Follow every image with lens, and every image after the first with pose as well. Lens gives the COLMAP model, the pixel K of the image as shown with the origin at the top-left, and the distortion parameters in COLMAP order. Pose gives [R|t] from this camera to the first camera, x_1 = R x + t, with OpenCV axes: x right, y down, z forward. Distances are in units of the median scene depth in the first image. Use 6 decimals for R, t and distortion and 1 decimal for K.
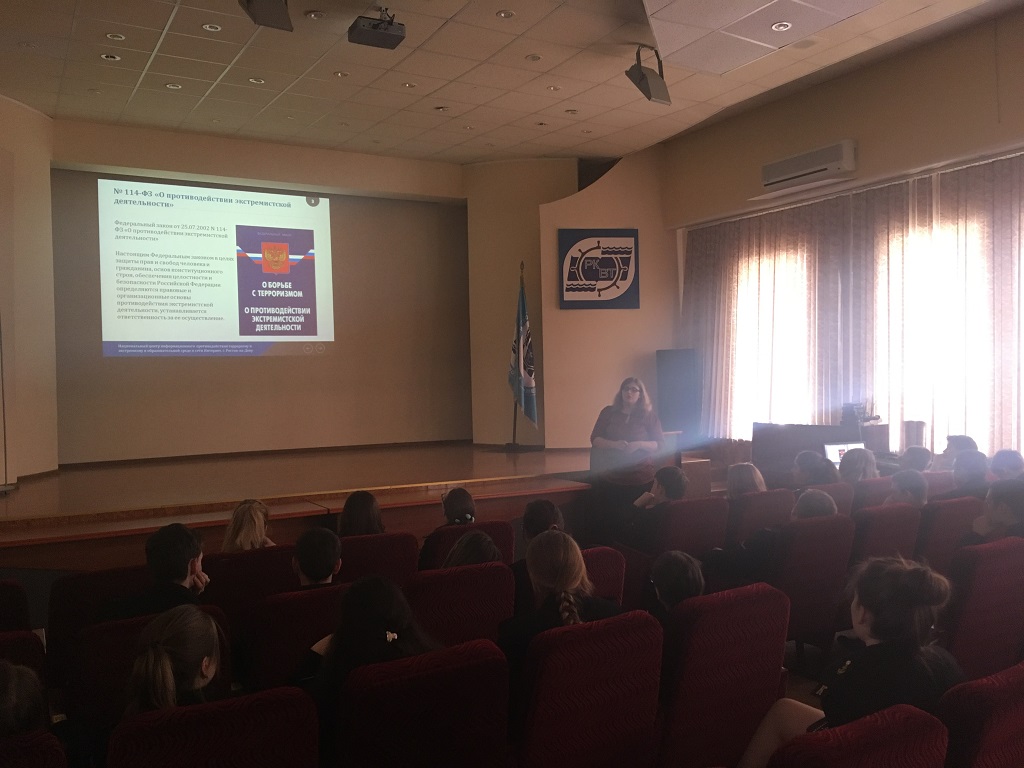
lens RADIAL K [[858.9, 0, 508.9], [0, 858.9, 369.1], [0, 0, 1]] dist [0.063466, -0.080409]
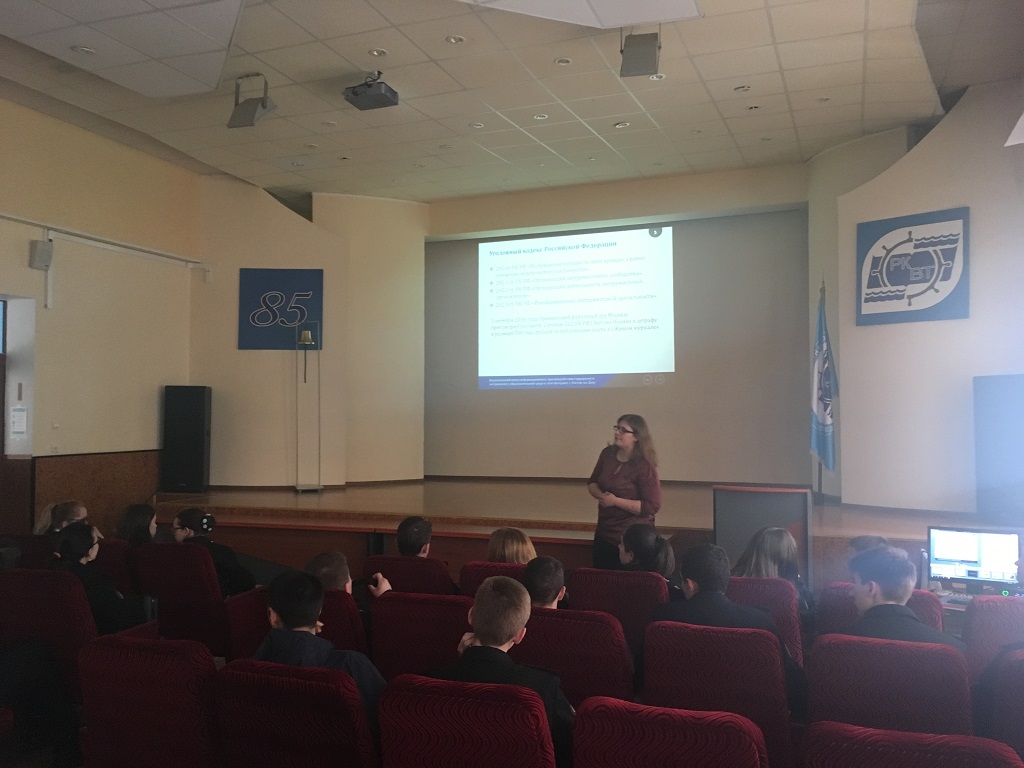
lens RADIAL K [[856.2, 0, 512.0], [0, 856.2, 384.0], [0, 0, 1]] dist [0.061460, -0.082835]
pose [[0.638618, -0.008859, -0.769473, 0.461318], [-0.000865, 0.999925, -0.012230, -0.006844], [0.769524, 0.008475, 0.638562, 0.255640]]
